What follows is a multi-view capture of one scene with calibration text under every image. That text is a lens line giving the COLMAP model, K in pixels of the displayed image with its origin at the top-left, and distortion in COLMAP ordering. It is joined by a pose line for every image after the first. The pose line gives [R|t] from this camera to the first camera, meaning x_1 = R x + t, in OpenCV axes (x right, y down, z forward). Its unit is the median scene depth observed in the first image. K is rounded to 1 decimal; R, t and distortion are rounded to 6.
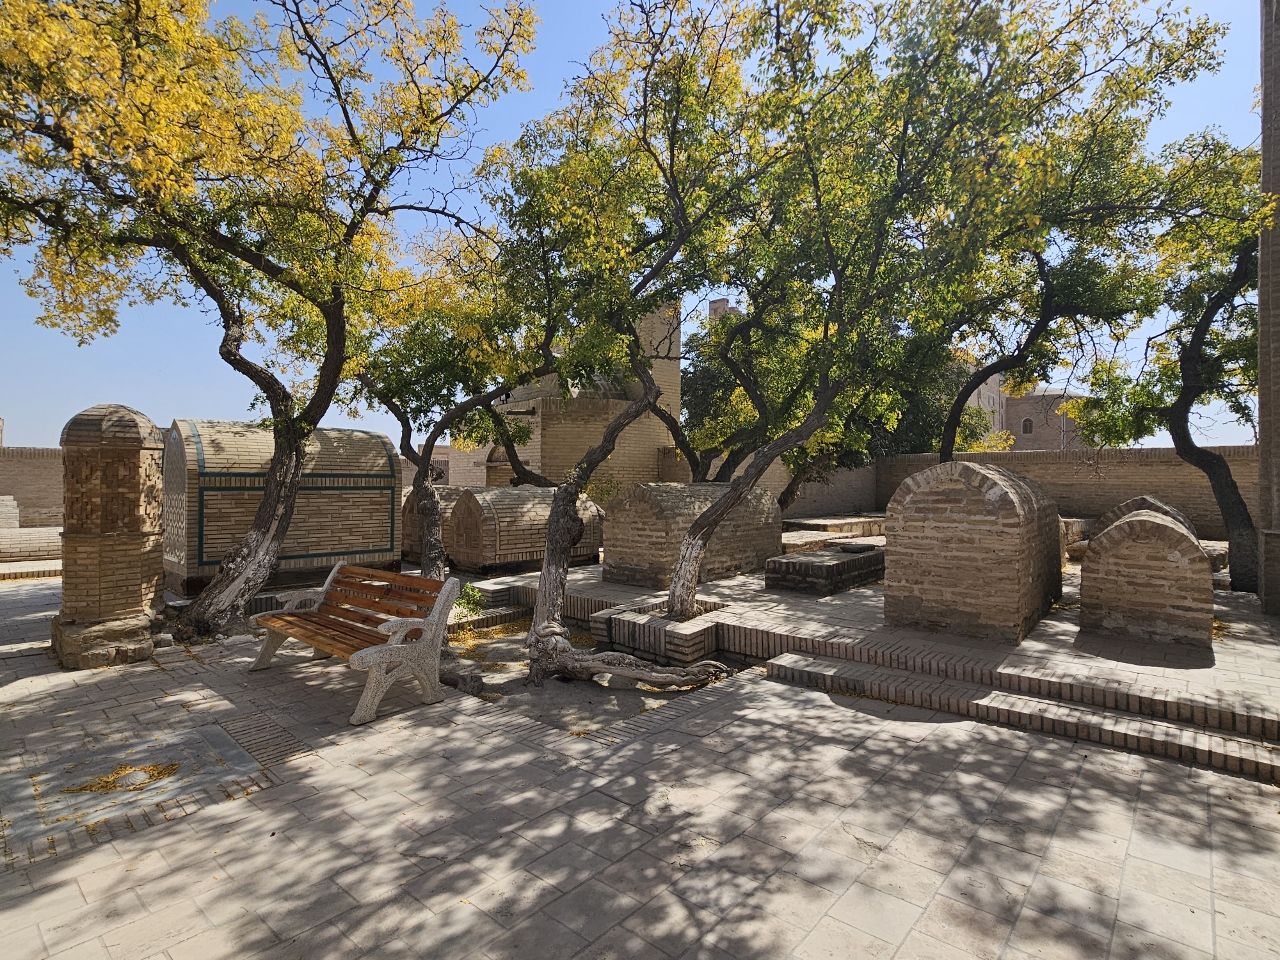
lens RADIAL K [[655.9, 0, 640.6], [0, 655.9, 476.5], [0, 0, 1]] dist [0.000656, 0.000467]
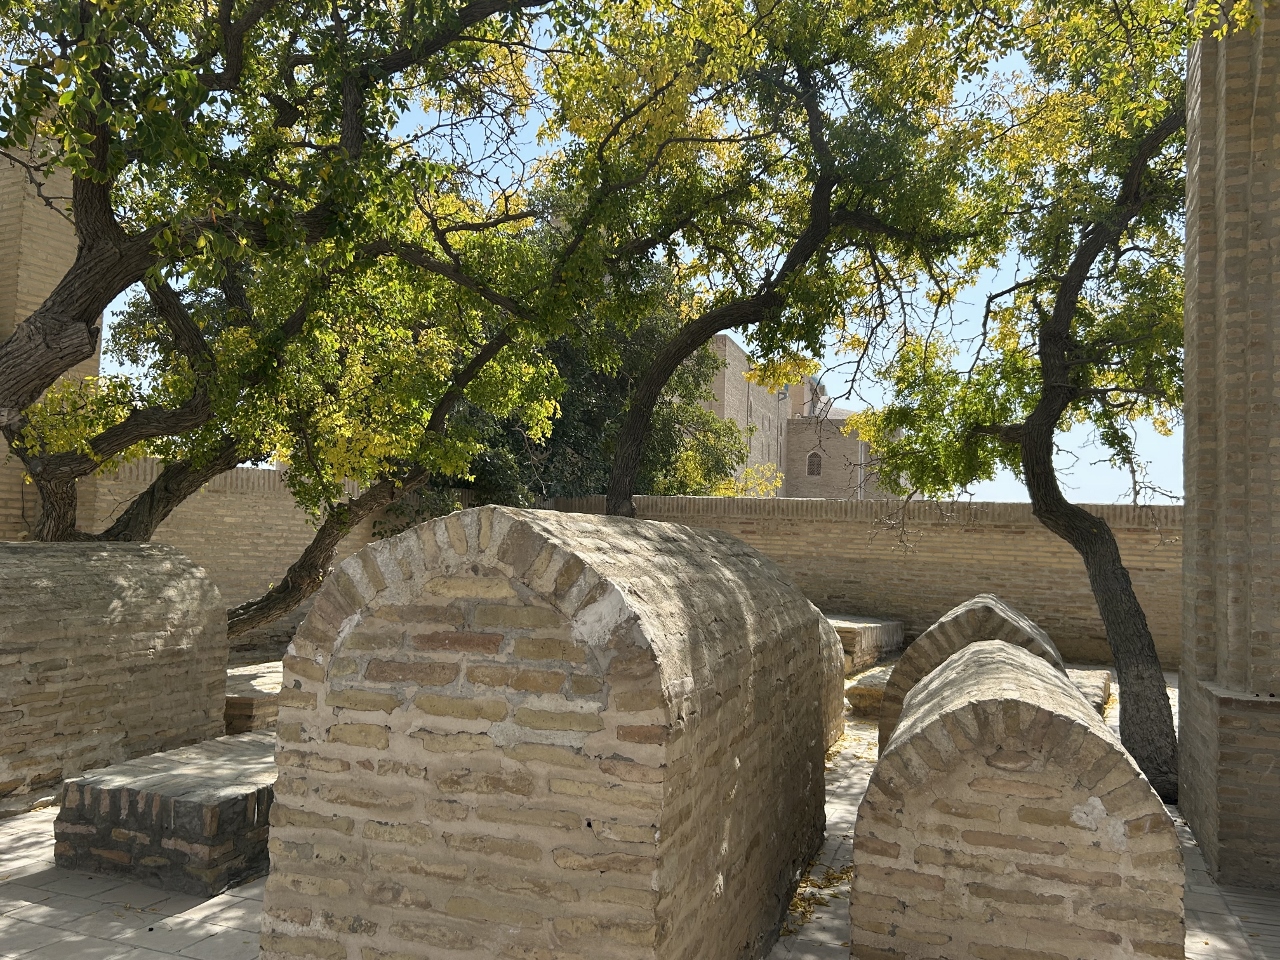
lens RADIAL K [[1041.9, 0, 640.0], [0, 1041.9, 480.0], [0, 0, 1]] dist [0.032304, -0.004979]
pose [[0.934907, 0.050522, 0.351278, 0.221179], [-0.035033, 0.998119, -0.050315, -0.007794], [-0.353159, 0.034733, 0.934918, 0.316549]]
